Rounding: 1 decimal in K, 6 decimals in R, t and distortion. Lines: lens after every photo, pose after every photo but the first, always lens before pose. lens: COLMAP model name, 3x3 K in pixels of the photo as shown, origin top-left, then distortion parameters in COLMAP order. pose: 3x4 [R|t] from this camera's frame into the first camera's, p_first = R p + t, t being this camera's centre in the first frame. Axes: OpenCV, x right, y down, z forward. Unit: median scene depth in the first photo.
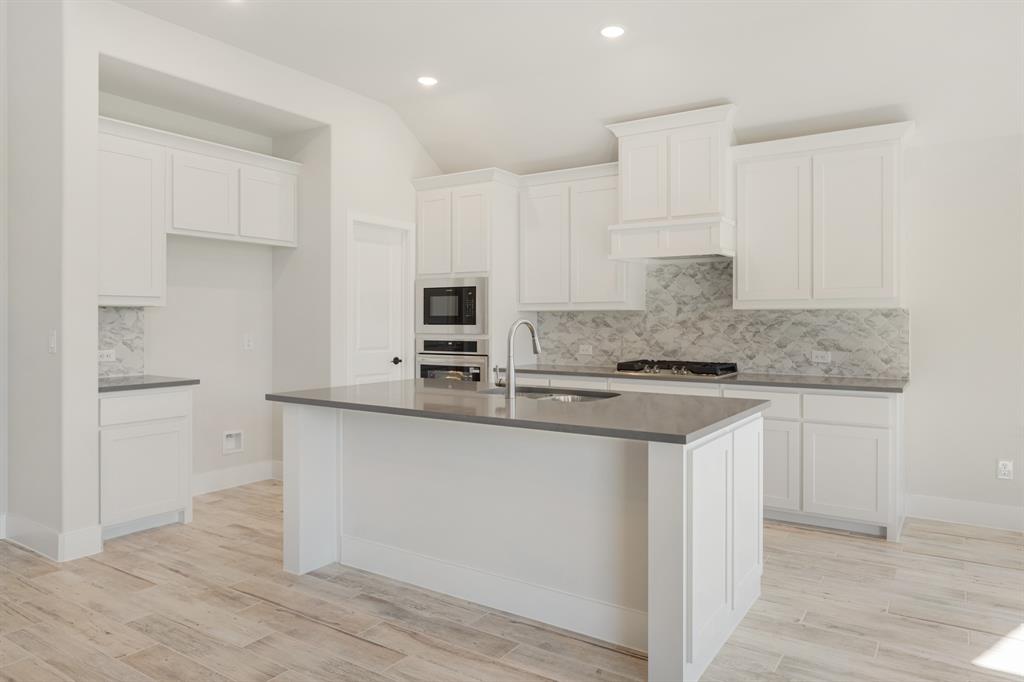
lens RADIAL K [[654.0, 0, 548.5], [0, 654.0, 321.4], [0, 0, 1]] dist [0.002288, 0.001671]
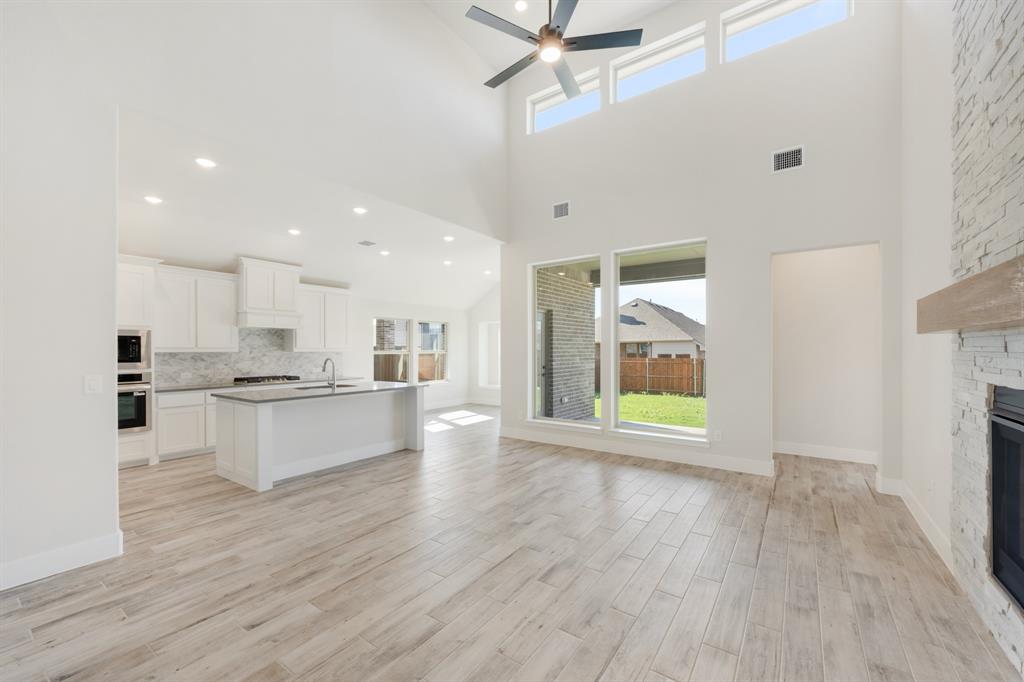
lens RADIAL K [[408.7, 0, 512.0], [0, 408.7, 341.0], [0, 0, 1]] dist [0.000510, 0.000054]
pose [[0.060053, 0.020813, 0.997978, -1.048601], [0.003017, 0.999774, -0.021032, -0.022424], [-0.998191, 0.004274, 0.059976, 0.126416]]
